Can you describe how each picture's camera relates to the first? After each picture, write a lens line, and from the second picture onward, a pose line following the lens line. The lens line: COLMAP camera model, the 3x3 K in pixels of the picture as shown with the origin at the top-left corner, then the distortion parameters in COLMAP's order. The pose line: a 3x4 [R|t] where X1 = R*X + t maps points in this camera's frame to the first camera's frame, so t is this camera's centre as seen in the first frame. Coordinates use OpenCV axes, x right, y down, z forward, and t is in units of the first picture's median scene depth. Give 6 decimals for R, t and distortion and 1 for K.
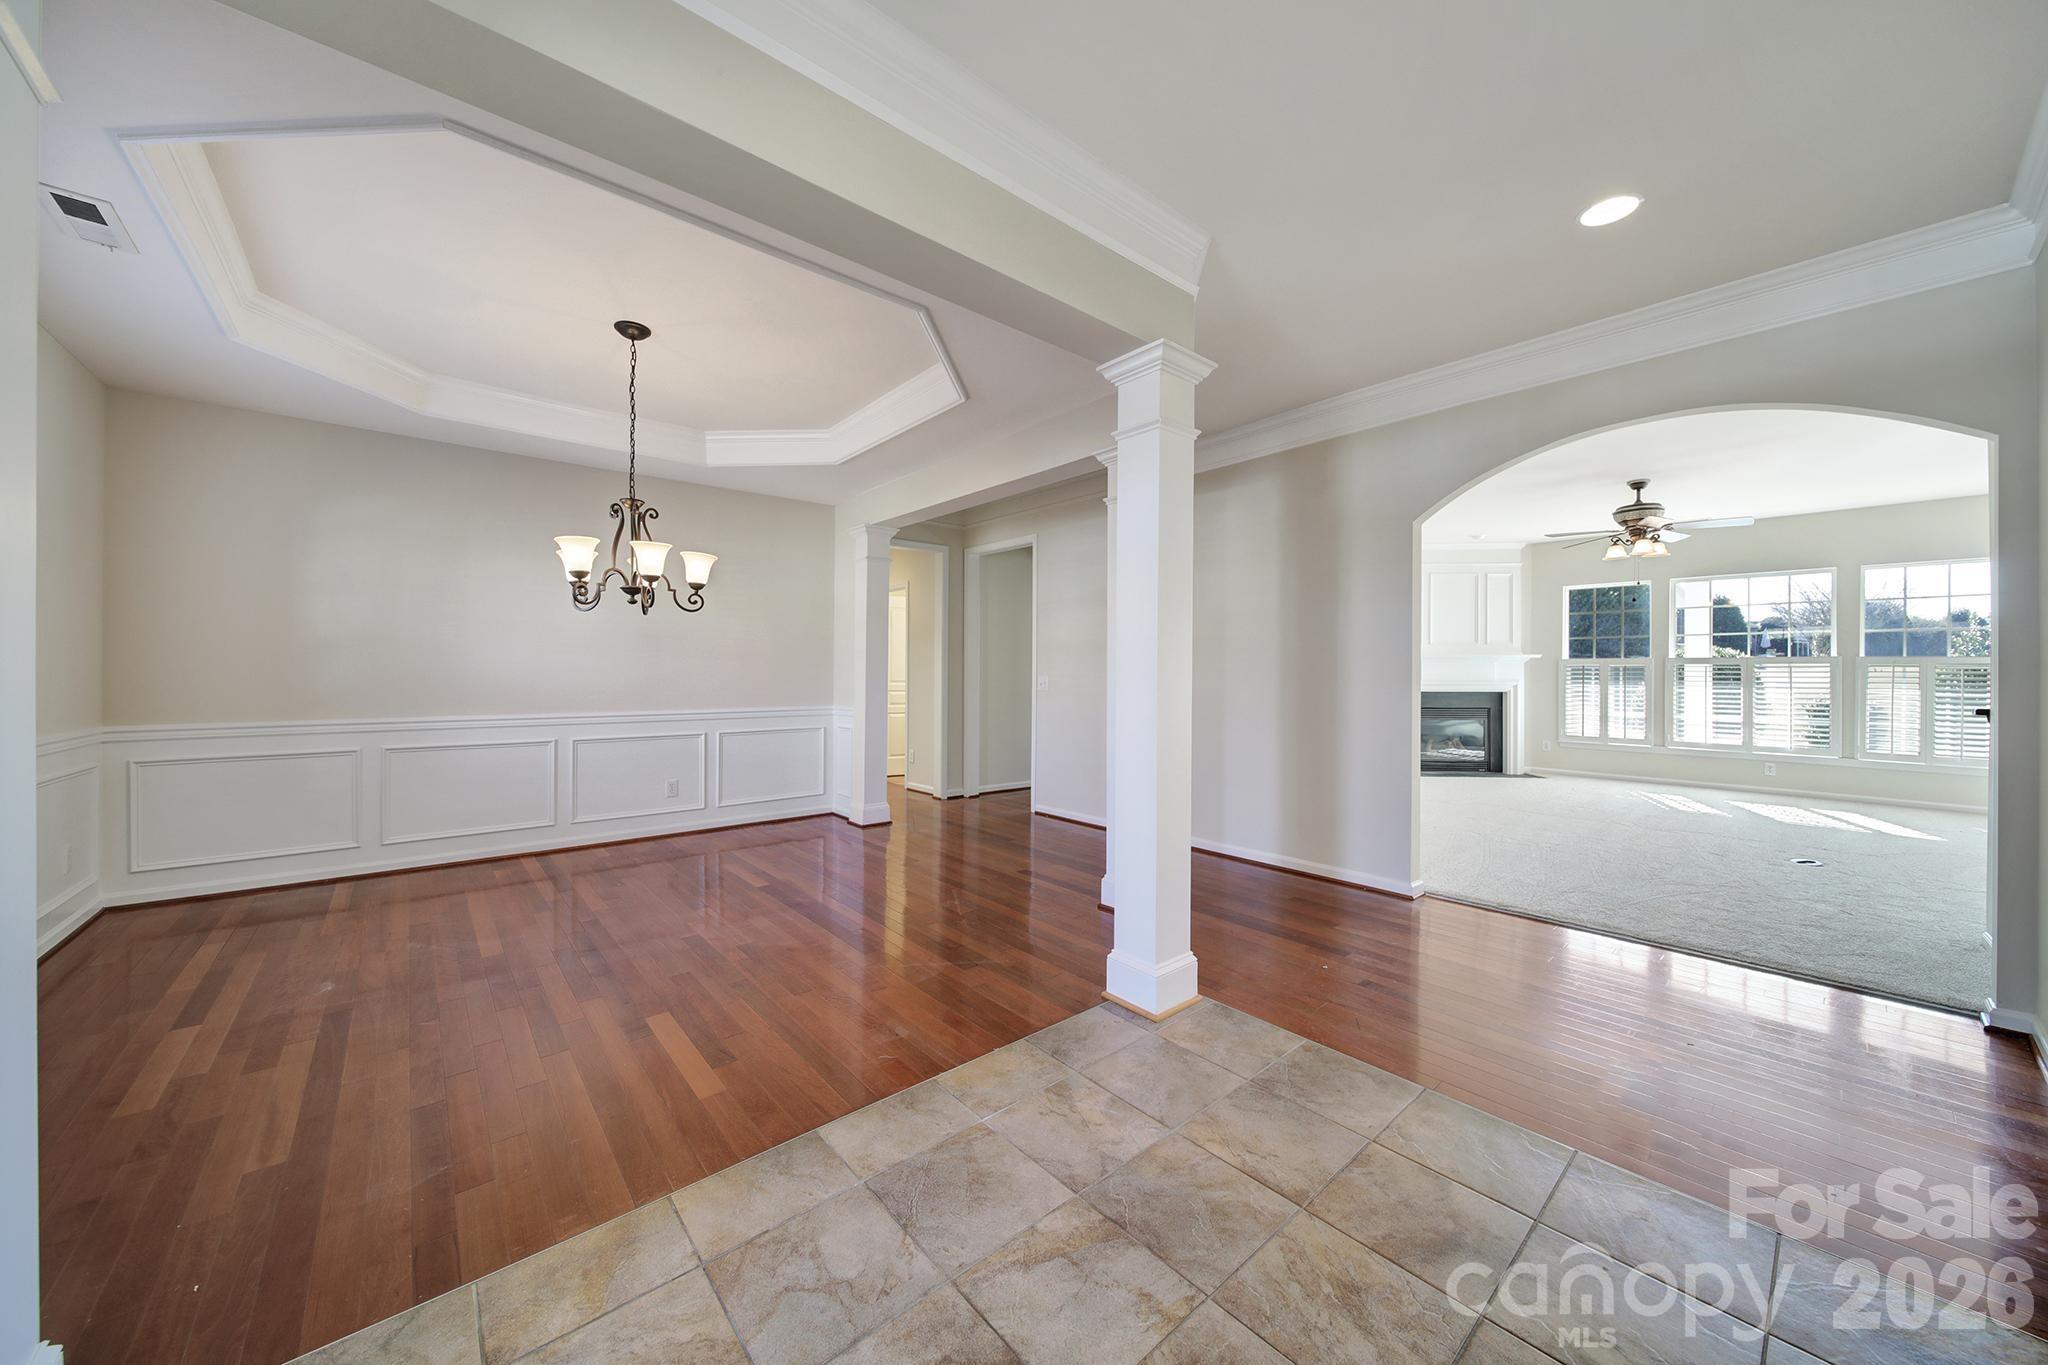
lens RADIAL K [[713.0, 0, 1016.1], [0, 713.0, 679.3], [0, 0, 1]] dist [-0.003455, -0.000698]
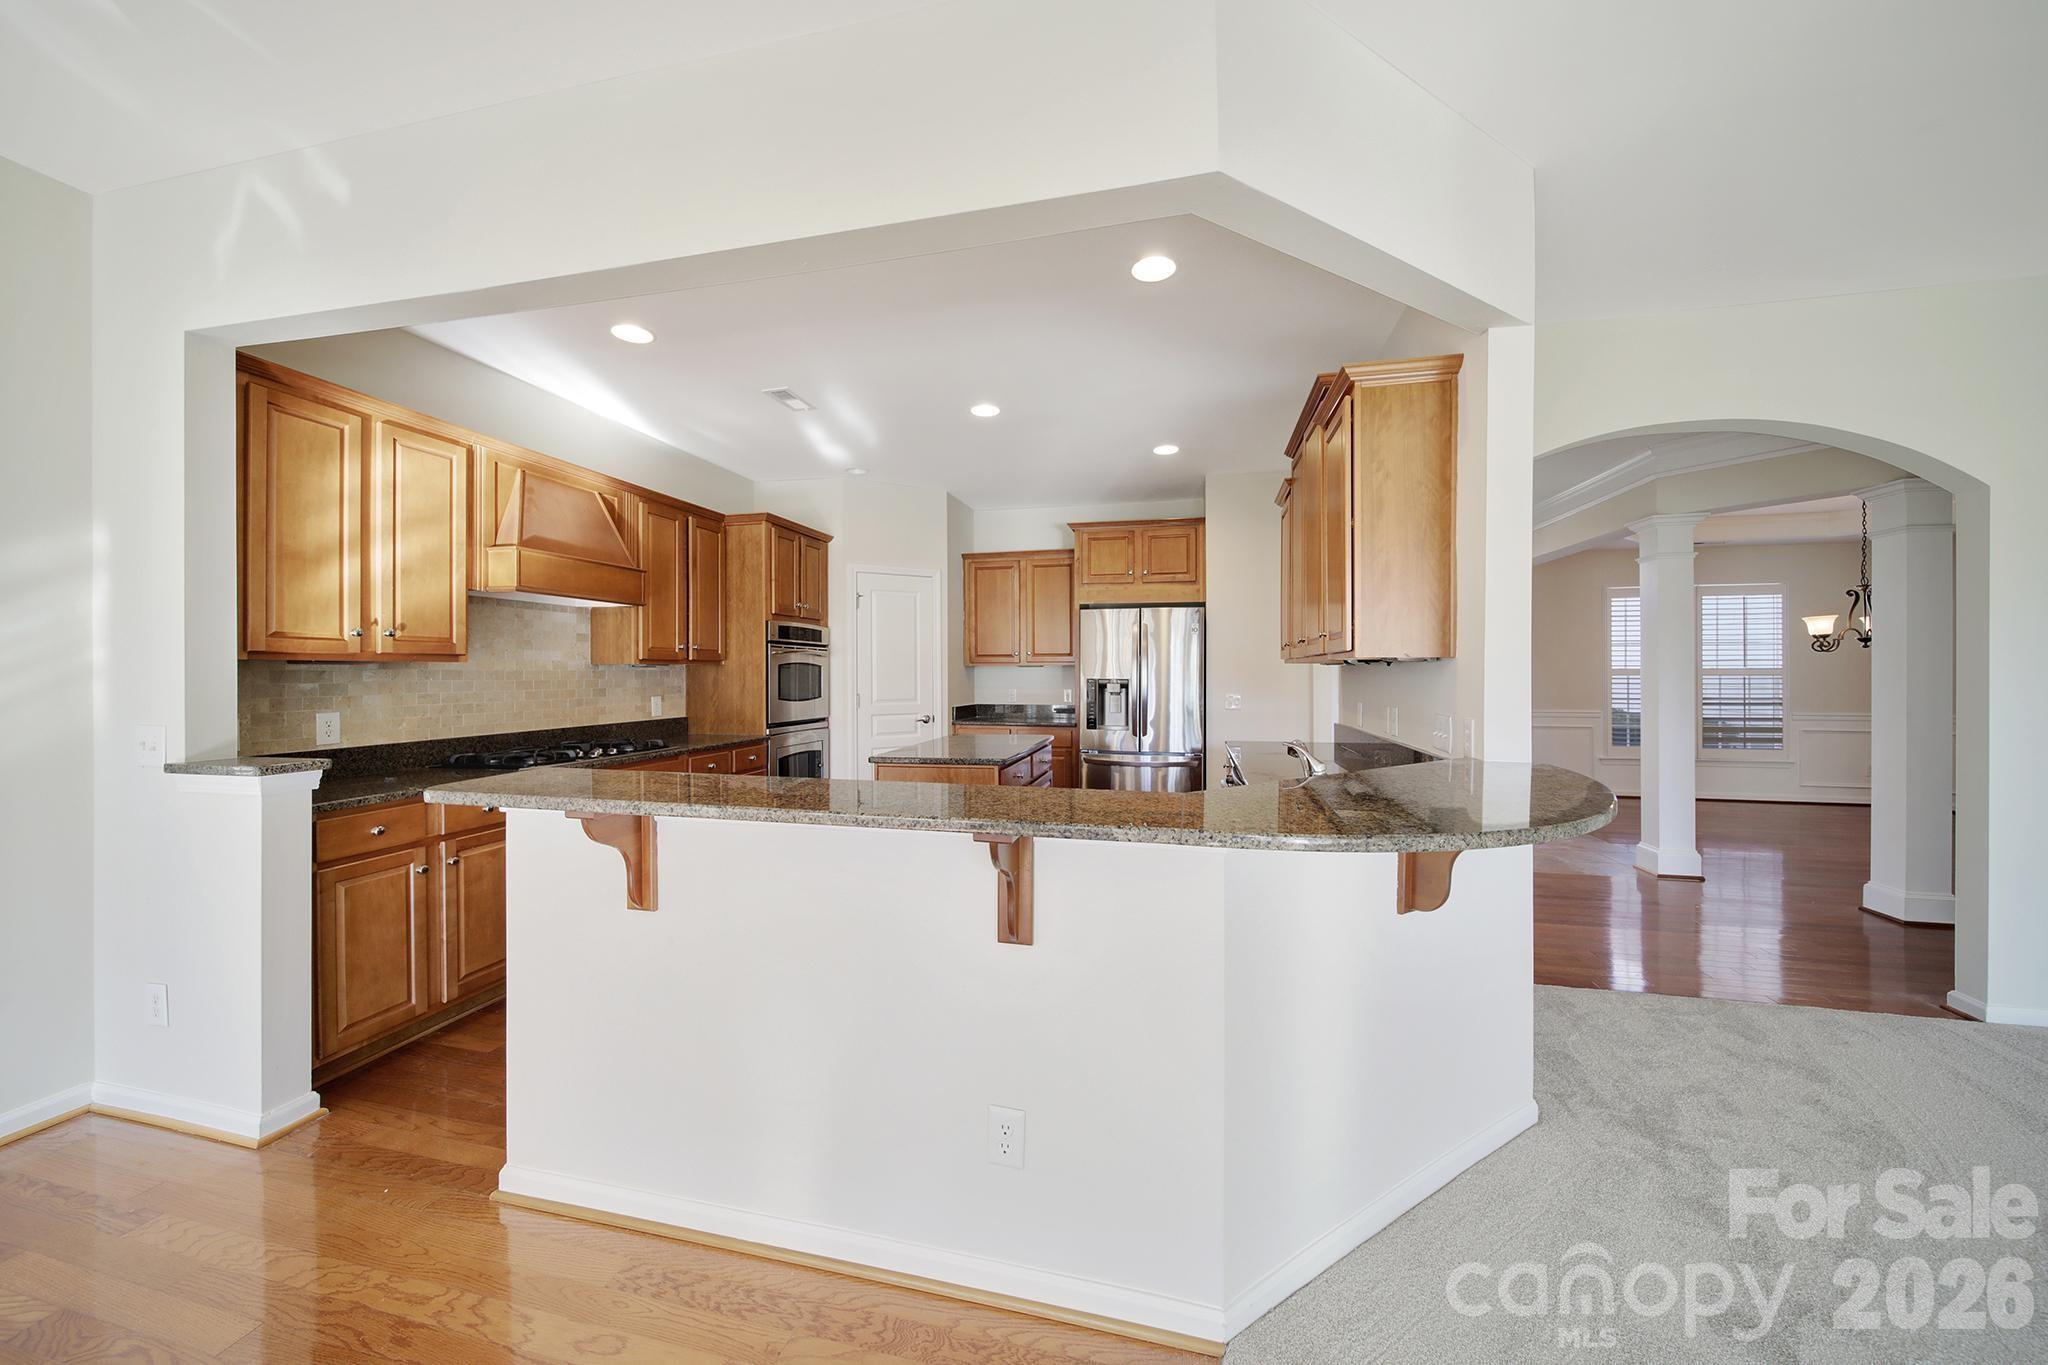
lens RADIAL K [[713.0, 0, 1022.8], [0, 713.0, 676.7], [0, 0, 1]] dist [-0.003455, -0.000698]
pose [[-0.807341, -0.000118, -0.590085, 2.175000], [-0.005693, 0.999955, 0.007589, -0.040252], [0.590057, 0.009486, -0.807306, 1.262984]]
